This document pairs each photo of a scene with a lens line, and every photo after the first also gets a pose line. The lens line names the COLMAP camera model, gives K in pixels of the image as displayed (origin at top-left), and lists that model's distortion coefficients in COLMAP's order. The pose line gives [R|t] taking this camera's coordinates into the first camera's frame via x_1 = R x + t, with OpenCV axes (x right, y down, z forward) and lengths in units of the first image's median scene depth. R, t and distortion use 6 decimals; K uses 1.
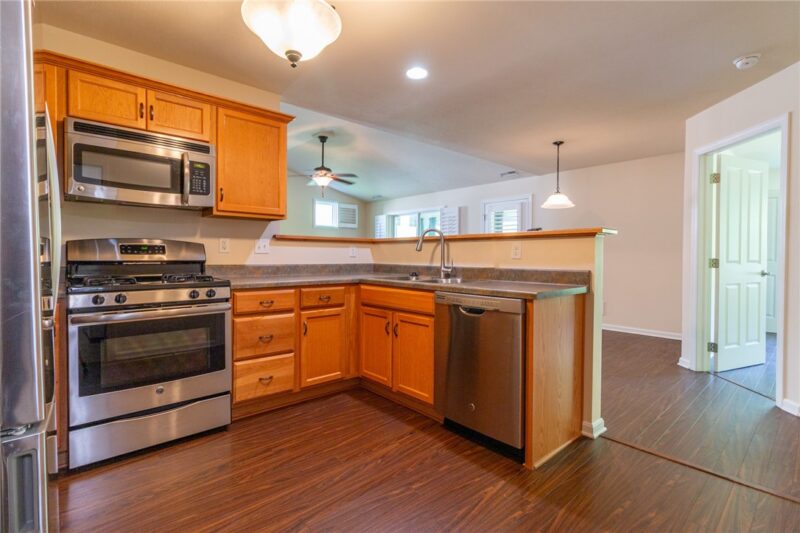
lens RADIAL K [[373.6, 0, 403.1], [0, 373.6, 261.1], [0, 0, 1]] dist [0.001912, 0.000605]
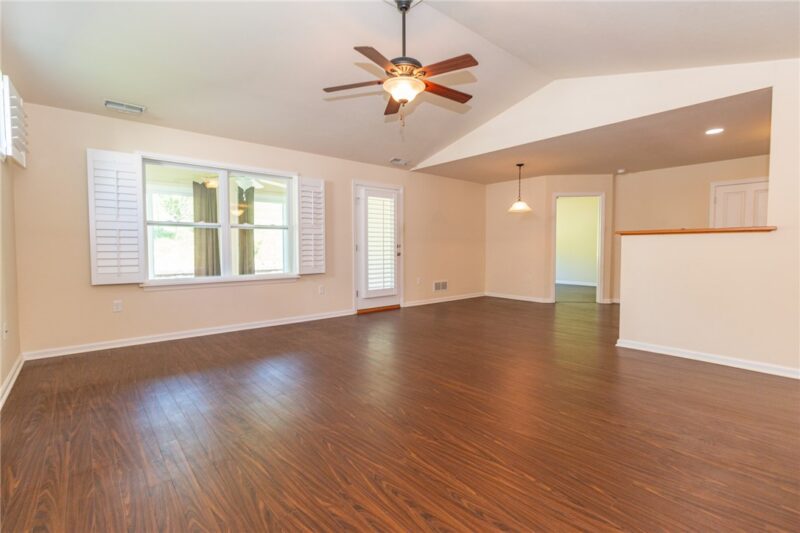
lens RADIAL K [[373.6, 0, 403.1], [0, 373.6, 261.1], [0, 0, 1]] dist [0.001912, 0.000605]
pose [[0.019404, -0.043071, 0.998884, -1.843441], [0.017643, 0.998931, 0.042730, -0.048052], [-0.999656, 0.016794, 0.020144, 2.610333]]
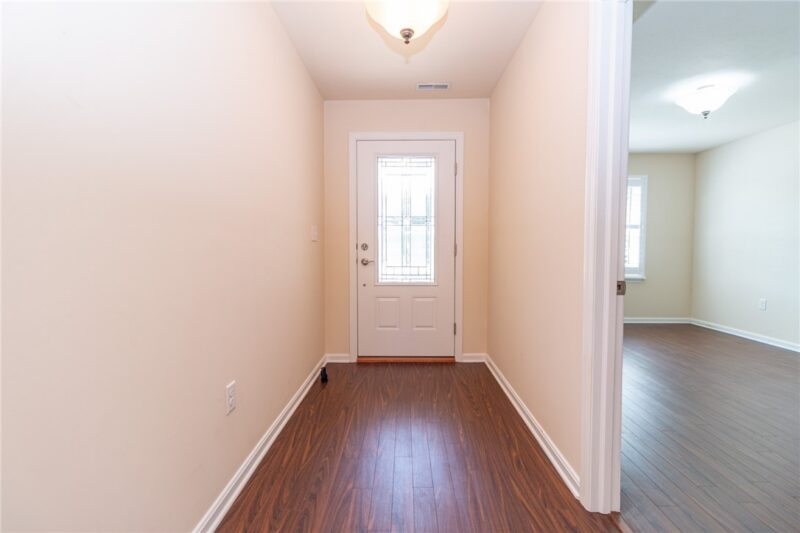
lens RADIAL K [[373.6, 0, 403.1], [0, 373.6, 261.1], [0, 0, 1]] dist [0.001912, 0.000605]
pose [[0.678533, -0.030339, 0.733943, -0.300390], [0.015184, 0.999513, 0.027279, -0.026767], [-0.734413, -0.007366, 0.678663, 1.854676]]
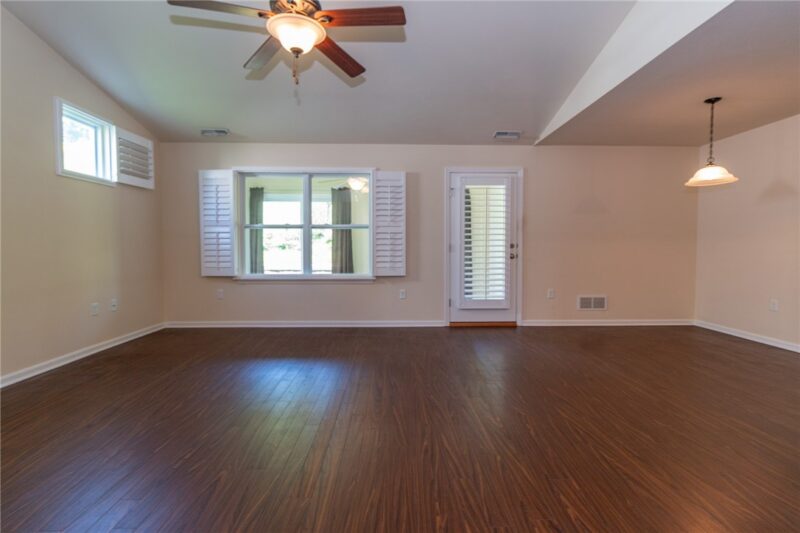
lens RADIAL K [[373.6, 0, 403.1], [0, 373.6, 261.1], [0, 0, 1]] dist [0.001912, 0.000605]
pose [[0.653102, -0.033169, 0.756544, -1.113495], [0.015395, 0.999415, 0.030527, -0.029400], [-0.757114, -0.008290, 0.653230, 1.802562]]
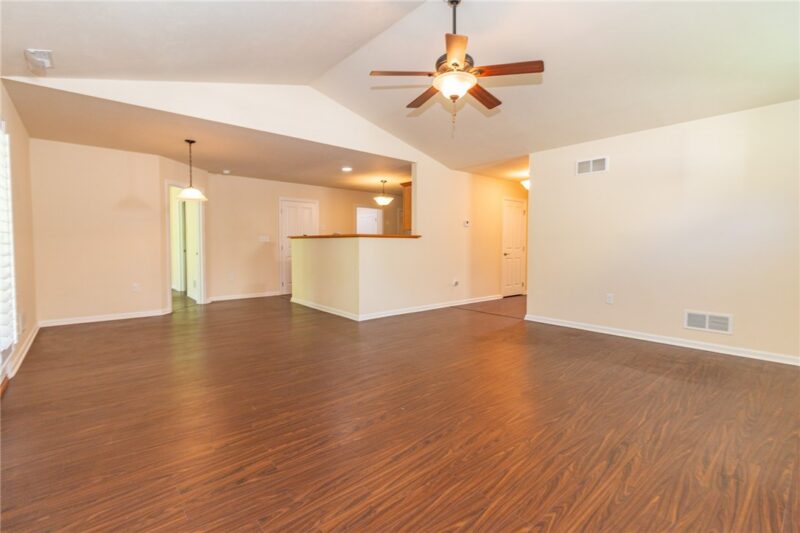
lens RADIAL K [[370.1, 0, 400.0], [0, 370.1, 266.5], [0, 0, 1]] dist [-0.002441, -0.000404]
pose [[-0.999839, -0.007387, 0.016379, -0.405361], [-0.006171, 0.997304, 0.073119, -0.060879], [-0.016875, 0.073006, -0.997189, 3.870191]]
